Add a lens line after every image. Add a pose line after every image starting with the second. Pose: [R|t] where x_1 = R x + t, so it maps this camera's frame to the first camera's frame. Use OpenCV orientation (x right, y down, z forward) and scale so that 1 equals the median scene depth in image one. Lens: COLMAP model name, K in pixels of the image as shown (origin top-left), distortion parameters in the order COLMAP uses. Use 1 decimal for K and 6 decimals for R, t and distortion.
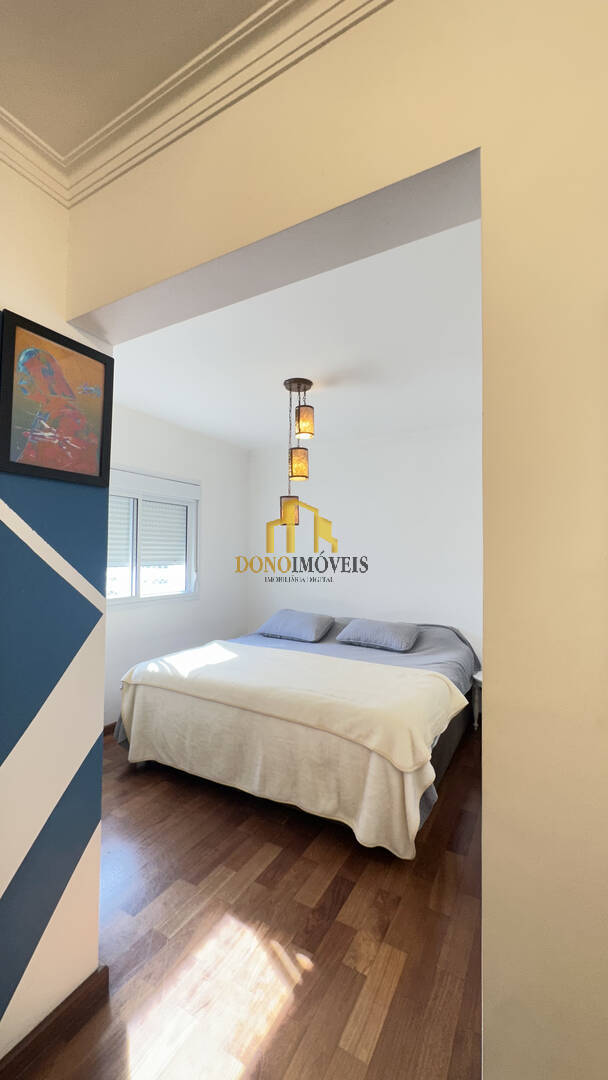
lens RADIAL K [[430.9, 0, 306.0], [0, 430.9, 539.6], [0, 0, 1]] dist [-0.003523, 0.000440]
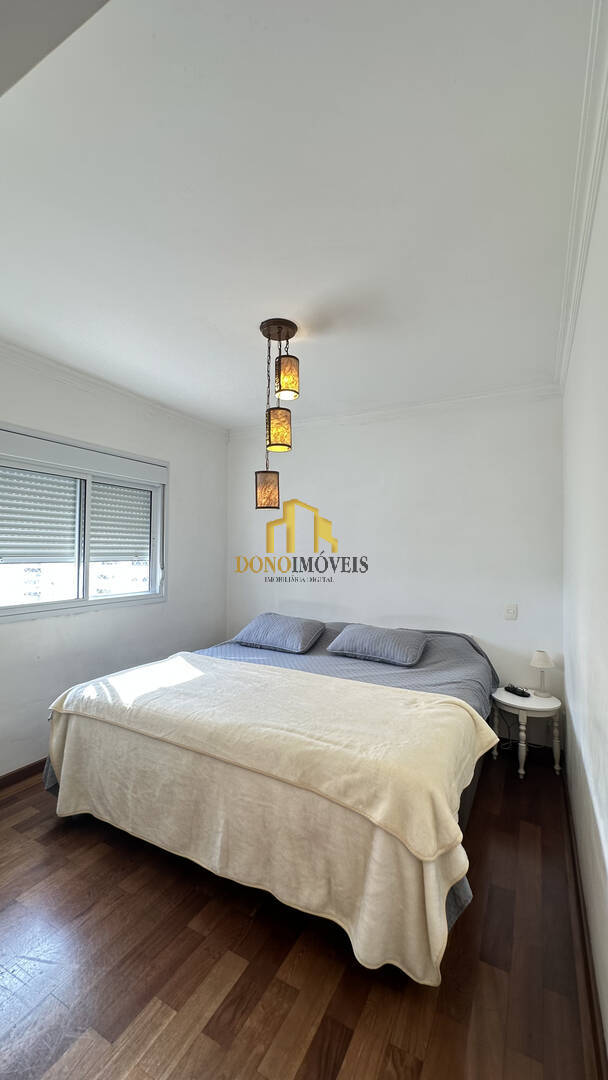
lens RADIAL K [[430.9, 0, 306.0], [0, 430.9, 539.6], [0, 0, 1]] dist [-0.003523, 0.000440]
pose [[0.999855, 0.001639, 0.016950, 0.019885], [-0.001720, 0.999987, 0.004736, 0.019144], [-0.016942, -0.004764, 0.999845, 0.229635]]
